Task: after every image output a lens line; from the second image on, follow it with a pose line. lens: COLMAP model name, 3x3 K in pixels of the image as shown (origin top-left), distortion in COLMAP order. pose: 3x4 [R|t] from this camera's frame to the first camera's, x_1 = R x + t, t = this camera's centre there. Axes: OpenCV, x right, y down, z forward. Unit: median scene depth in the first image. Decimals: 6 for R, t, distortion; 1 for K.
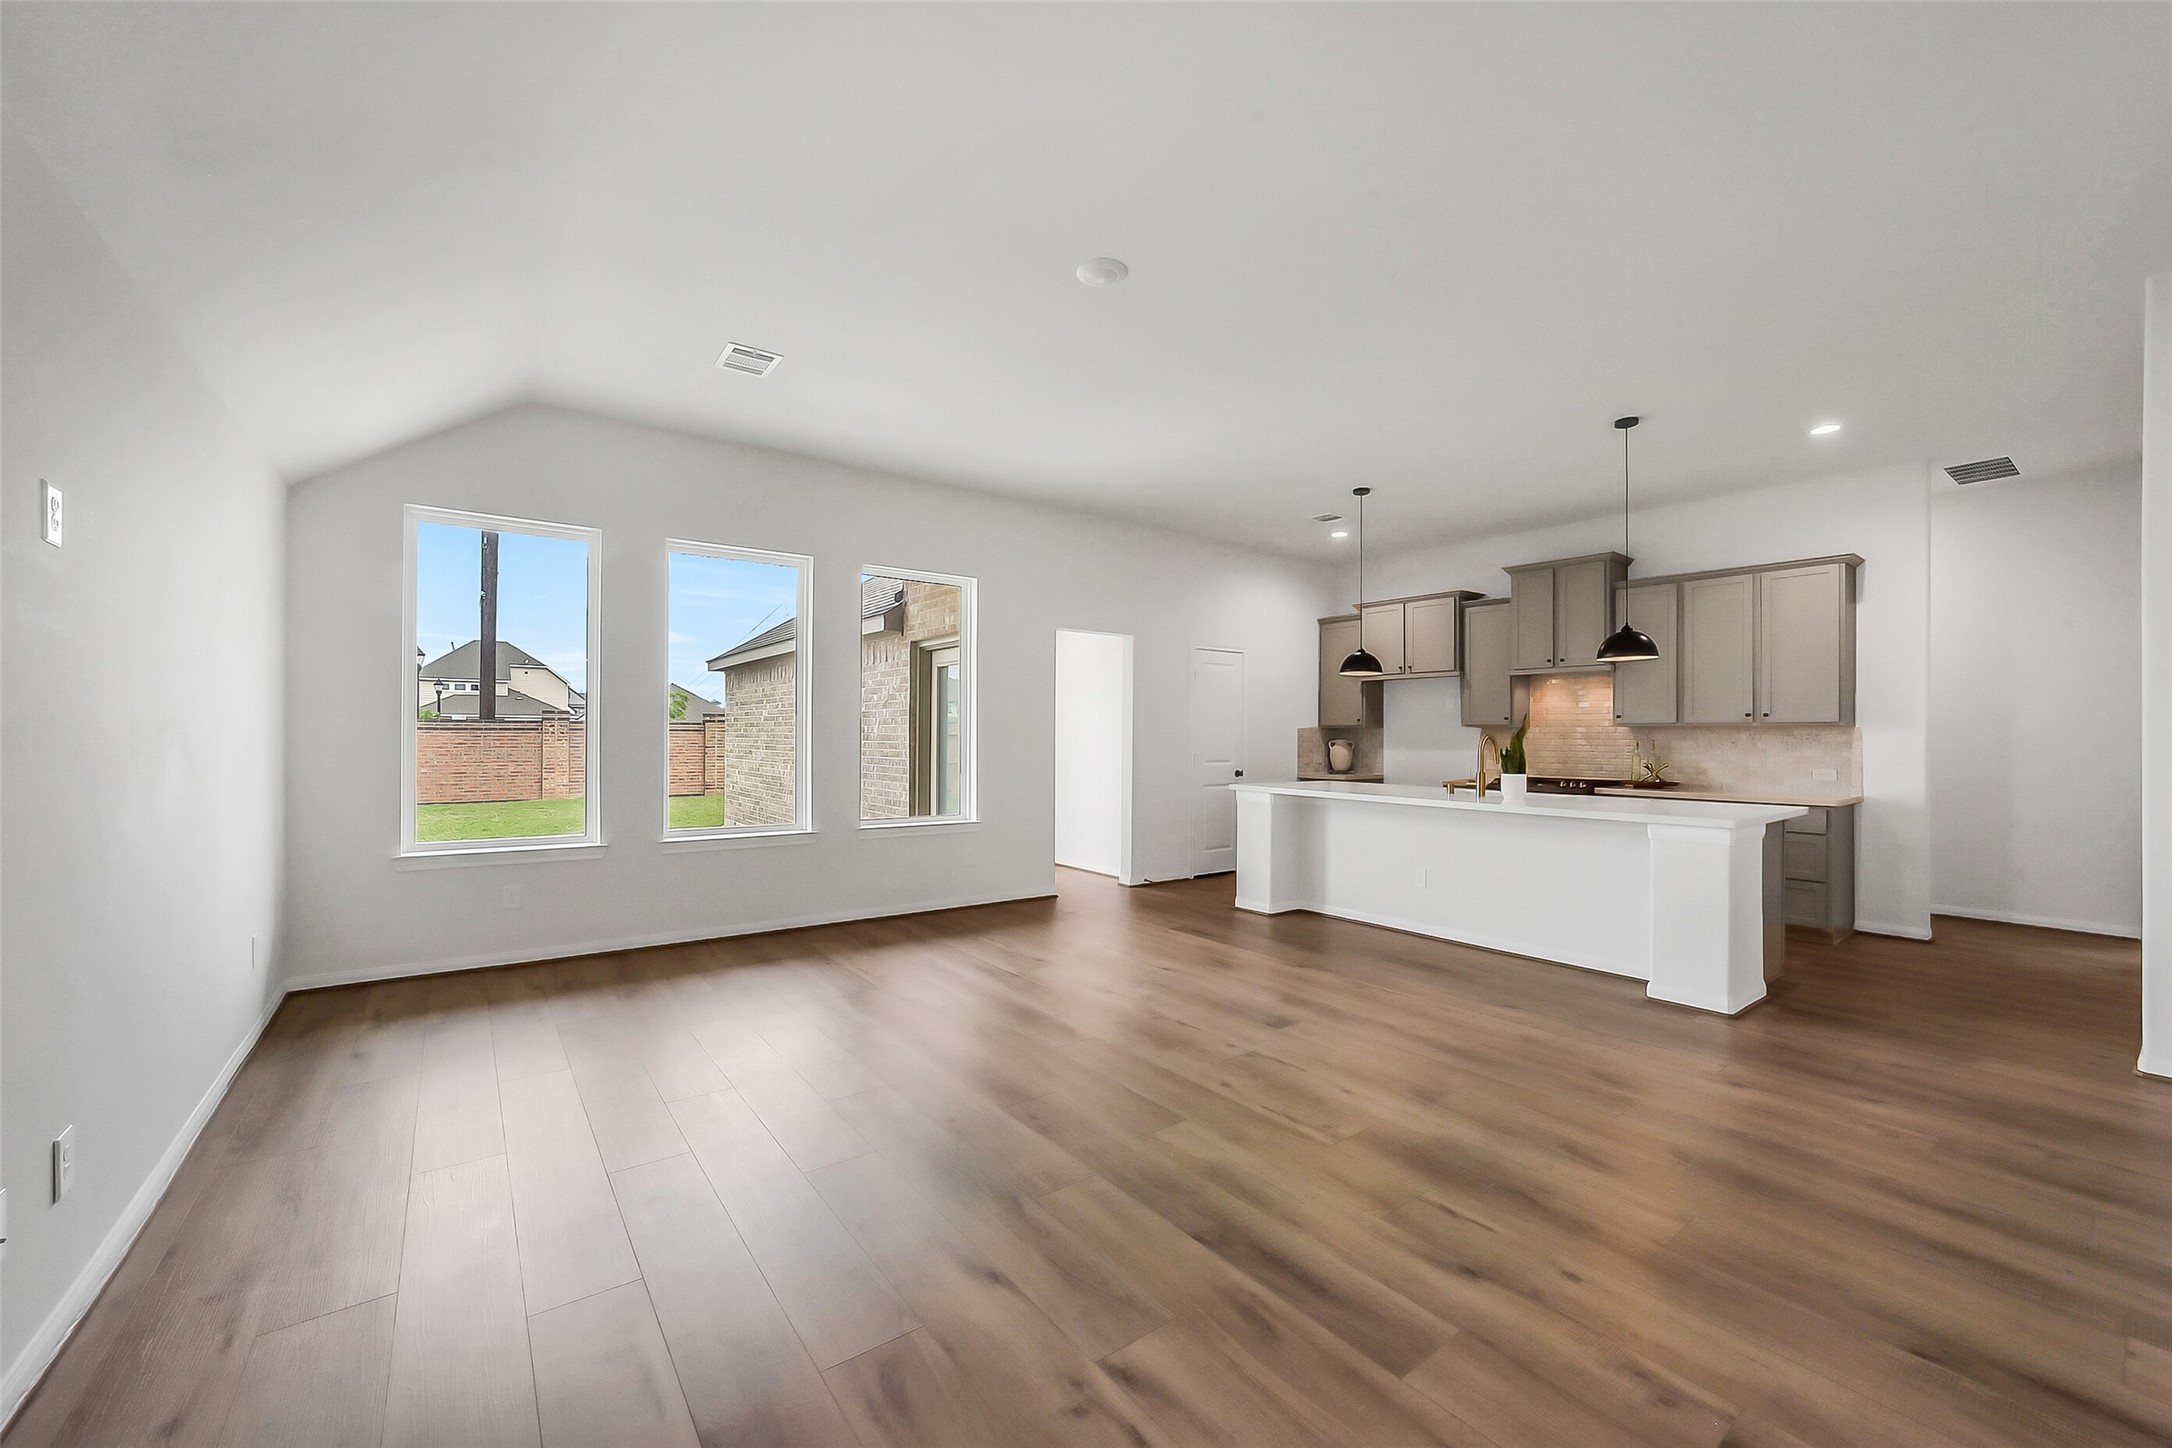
lens RADIAL K [[849.3, 0, 1080.8], [0, 849.3, 732.8], [0, 0, 1]] dist [-0.023386, 0.007214]
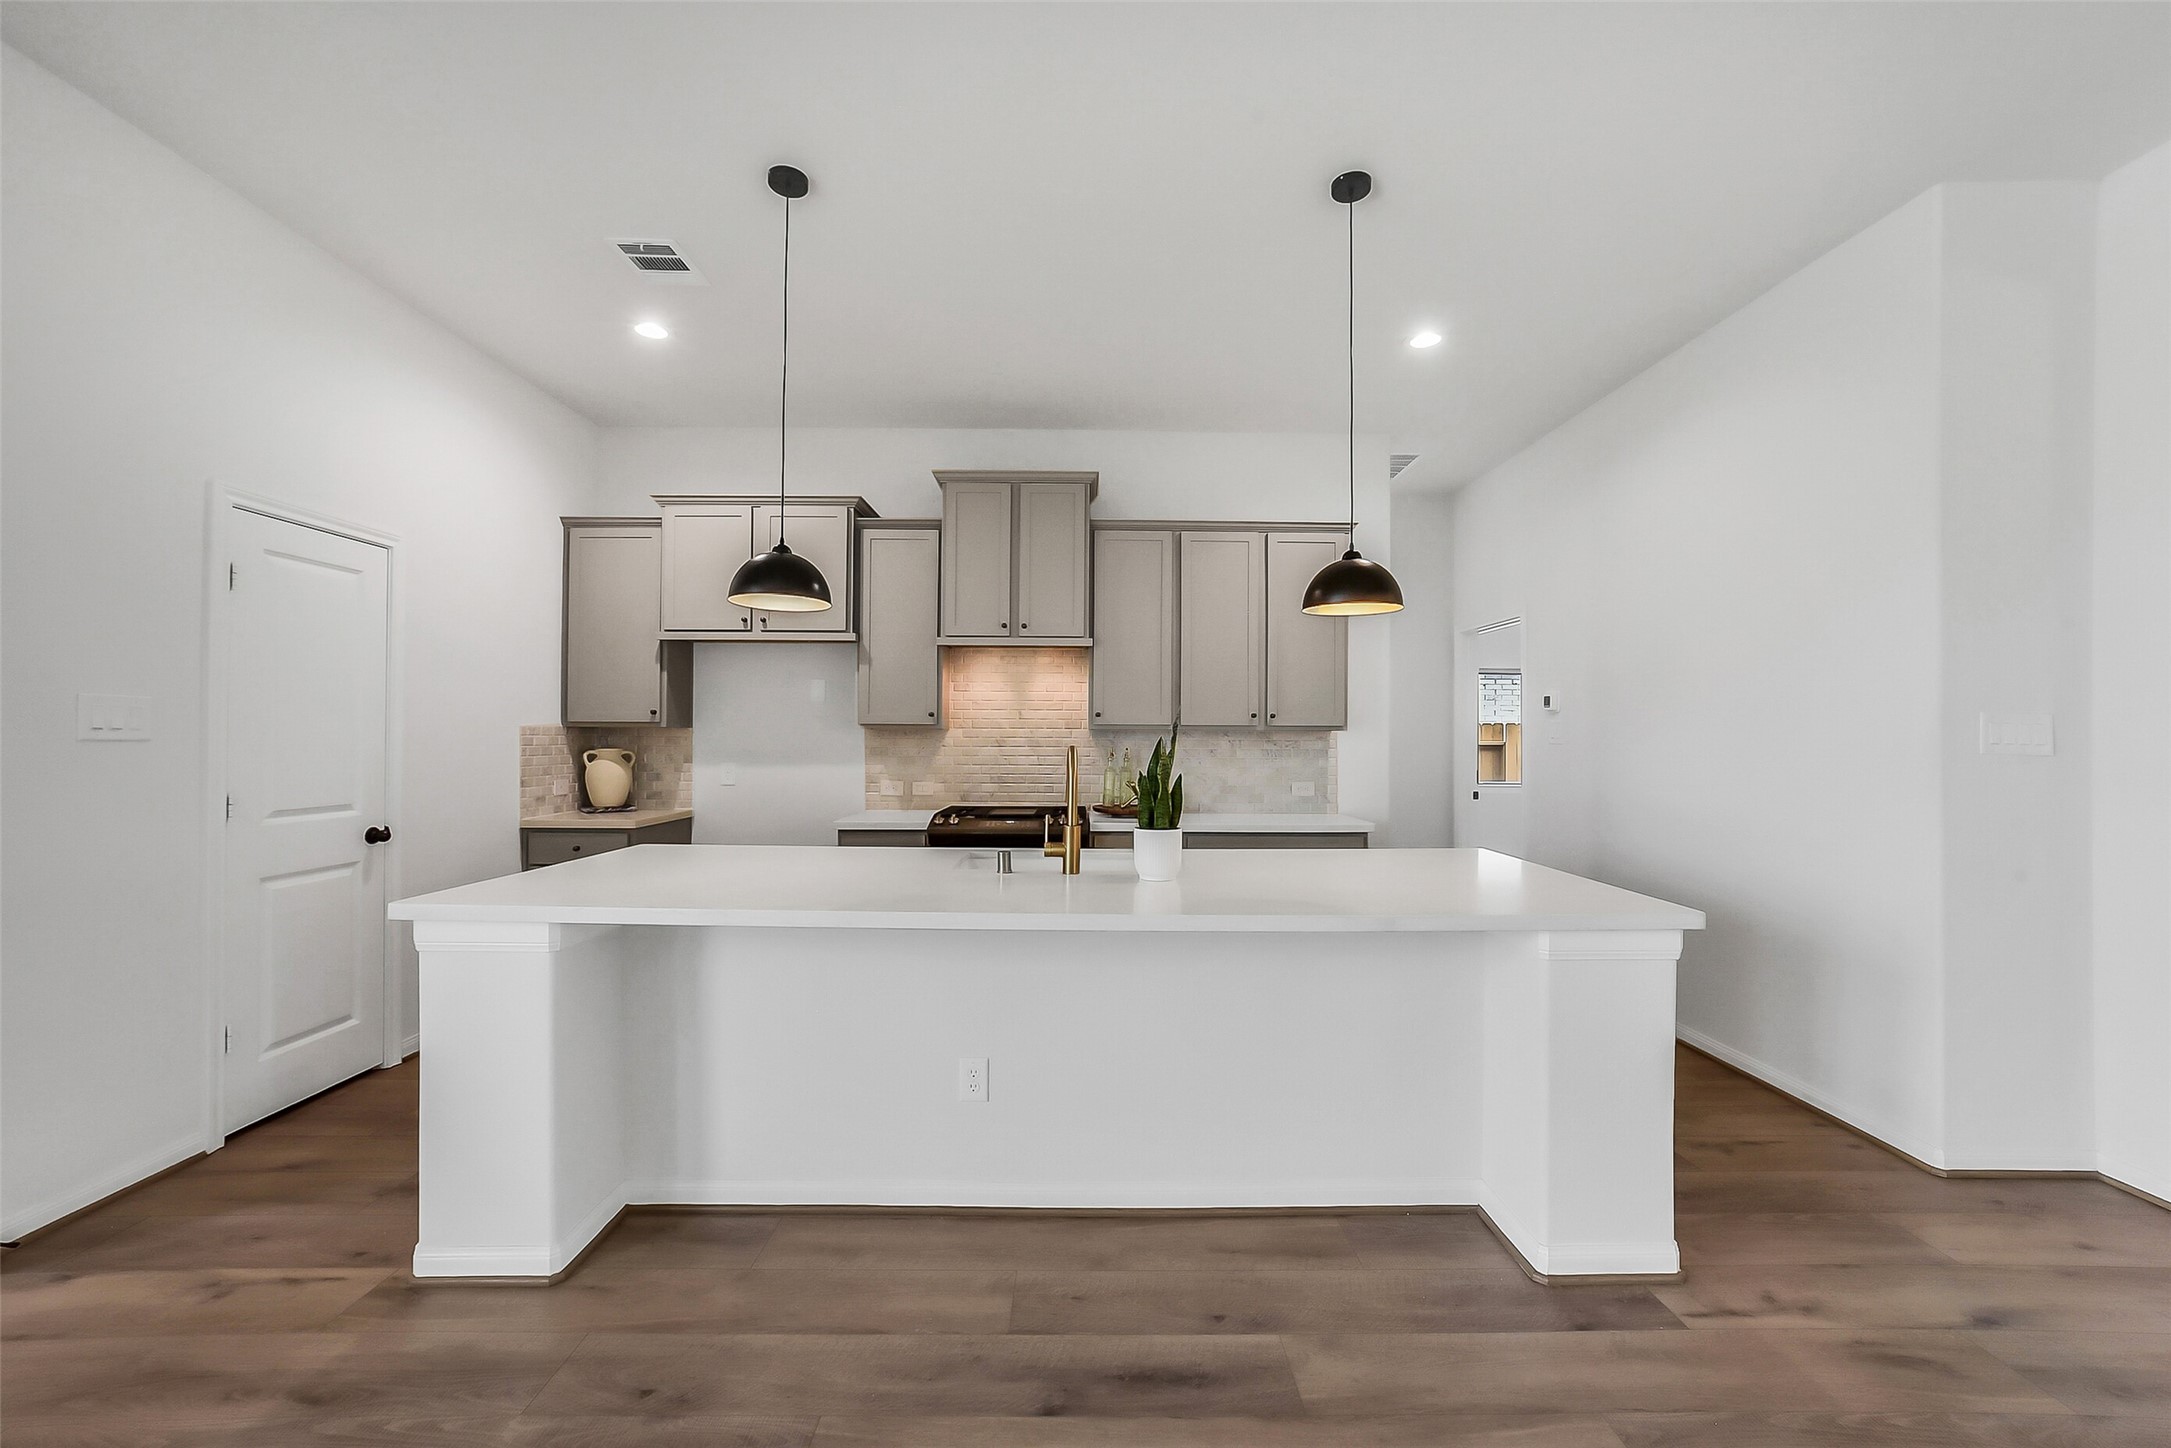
lens RADIAL K [[848.9, 0, 1092.4], [0, 848.9, 738.0], [0, 0, 1]] dist [-0.023386, 0.007214]
pose [[0.583755, -0.006213, 0.811906, 0.064153], [-0.004109, 0.999935, 0.010607, -0.006682], [-0.811920, -0.009528, 0.583691, 0.531057]]
